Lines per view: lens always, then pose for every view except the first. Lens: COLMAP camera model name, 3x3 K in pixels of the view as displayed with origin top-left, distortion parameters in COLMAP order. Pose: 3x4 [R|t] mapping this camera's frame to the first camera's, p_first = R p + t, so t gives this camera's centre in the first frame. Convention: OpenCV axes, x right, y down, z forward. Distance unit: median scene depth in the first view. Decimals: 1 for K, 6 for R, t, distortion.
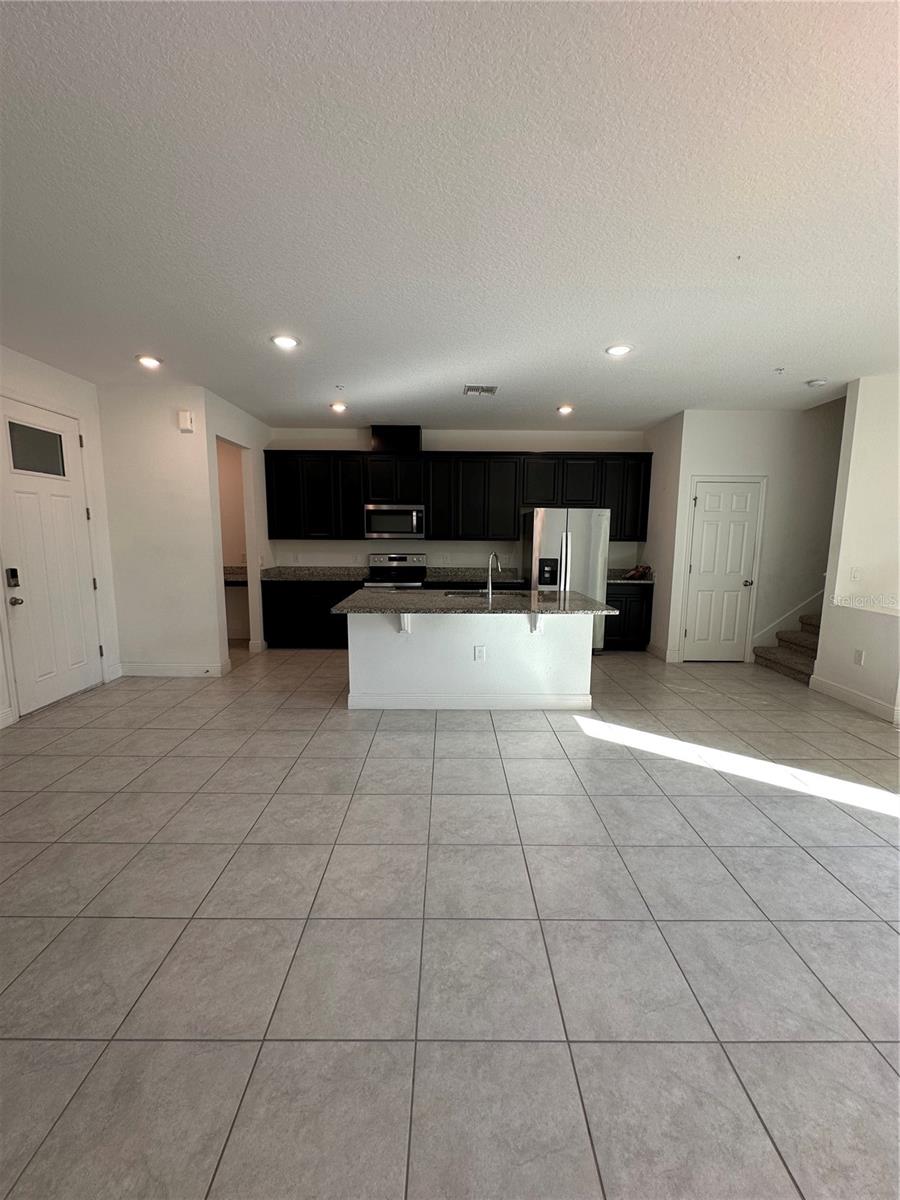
lens RADIAL K [[479.2, 0, 449.7], [0, 479.2, 597.0], [0, 0, 1]] dist [-0.002841, 0.000769]
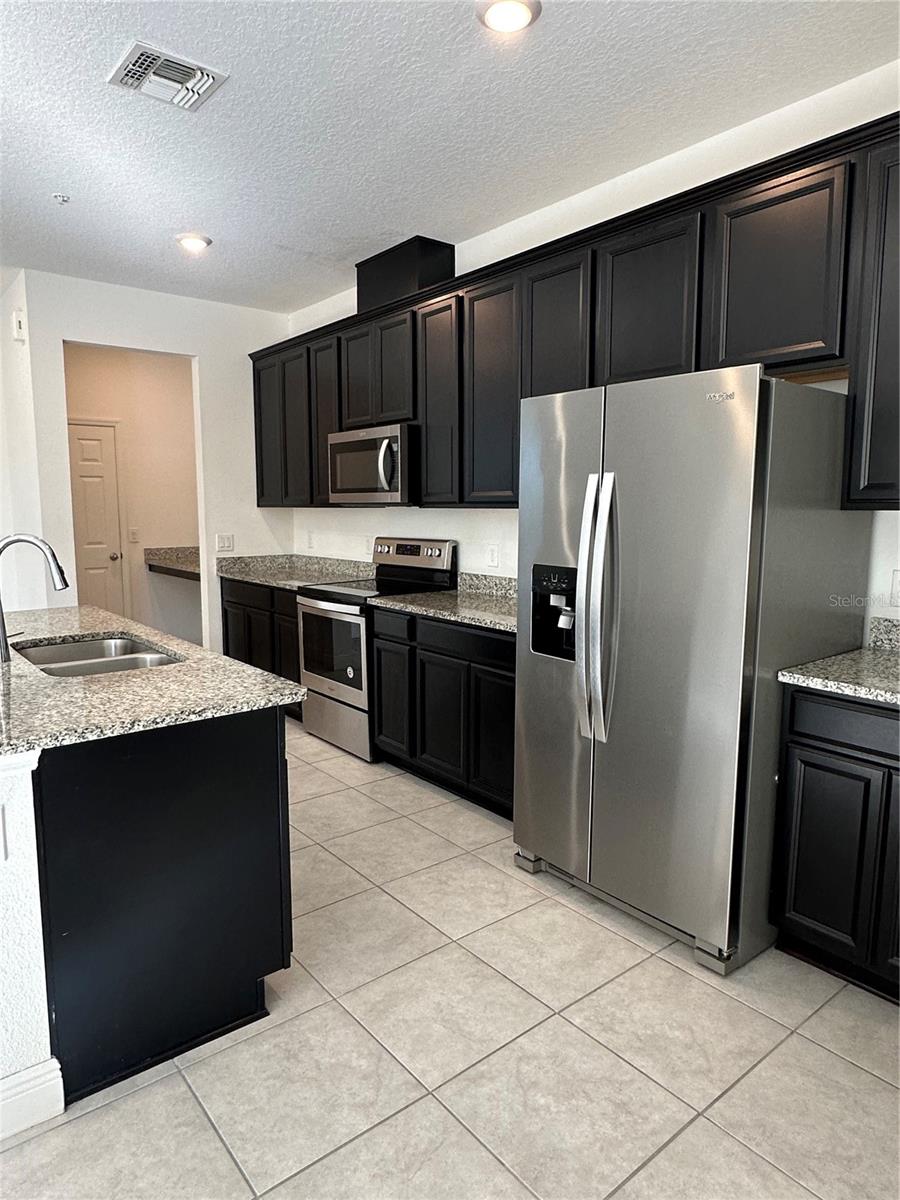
lens RADIAL K [[746.3, 0, 441.3], [0, 746.3, 597.0], [0, 0, 1]] dist [-0.004520, 0.005074]
pose [[0.619295, 0.089753, -0.780011, 0.832863], [-0.099416, 0.994413, 0.035491, -0.113766], [0.778839, 0.055566, 0.624758, 1.057740]]
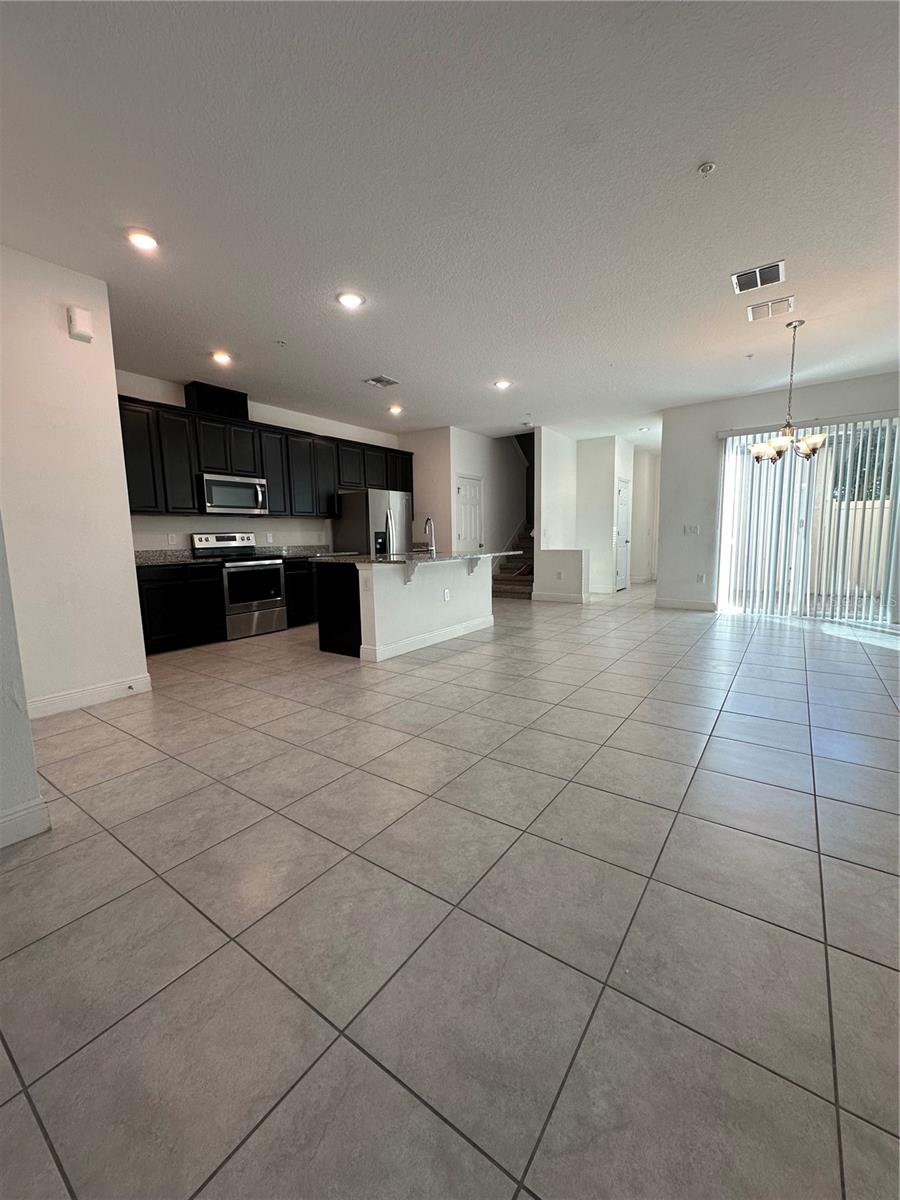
lens RADIAL K [[479.2, 0, 450.5], [0, 479.2, 594.8], [0, 0, 1]] dist [-0.002841, 0.000769]
pose [[0.585201, -0.115748, 0.802585, -1.063741], [0.130697, 0.990283, 0.047520, 0.065142], [-0.800286, 0.077087, 0.594642, 0.261052]]
